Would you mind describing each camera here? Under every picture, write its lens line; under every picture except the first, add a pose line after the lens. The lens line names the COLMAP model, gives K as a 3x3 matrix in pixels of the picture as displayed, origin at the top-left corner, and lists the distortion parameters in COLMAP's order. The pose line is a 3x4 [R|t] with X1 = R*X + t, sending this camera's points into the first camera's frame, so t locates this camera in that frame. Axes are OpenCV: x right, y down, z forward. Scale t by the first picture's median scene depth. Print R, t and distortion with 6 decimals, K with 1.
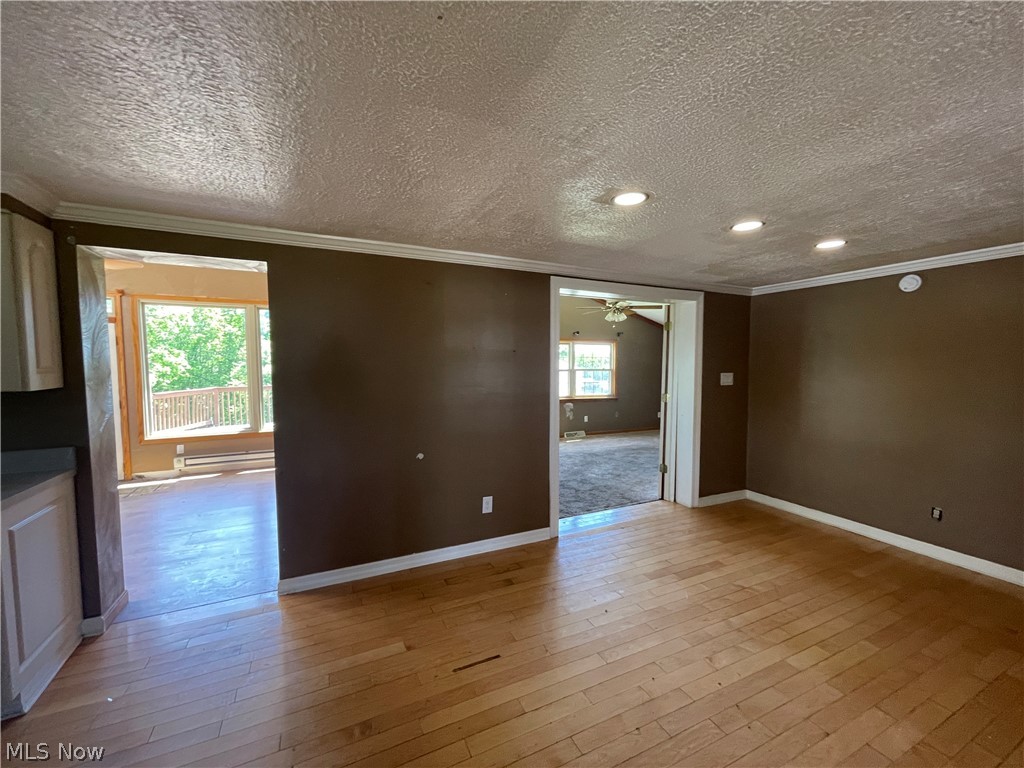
lens RADIAL K [[414.9, 0, 505.3], [0, 414.9, 387.5], [0, 0, 1]] dist [0.003818, -0.000318]
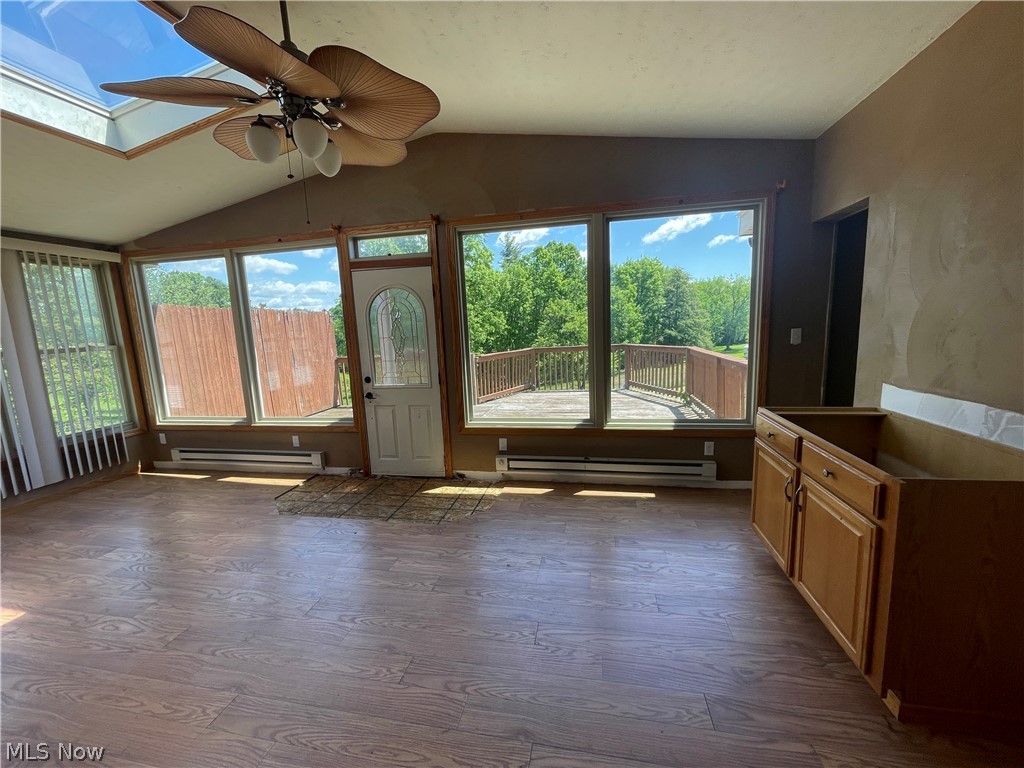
lens RADIAL K [[414.9, 0, 508.5], [0, 414.9, 386.4], [0, 0, 1]] dist [0.003818, -0.000318]
pose [[0.798434, 0.061775, -0.598904, -0.354983], [0.001106, 0.994570, 0.104063, -0.019800], [0.602081, -0.083750, 0.794031, 0.450302]]
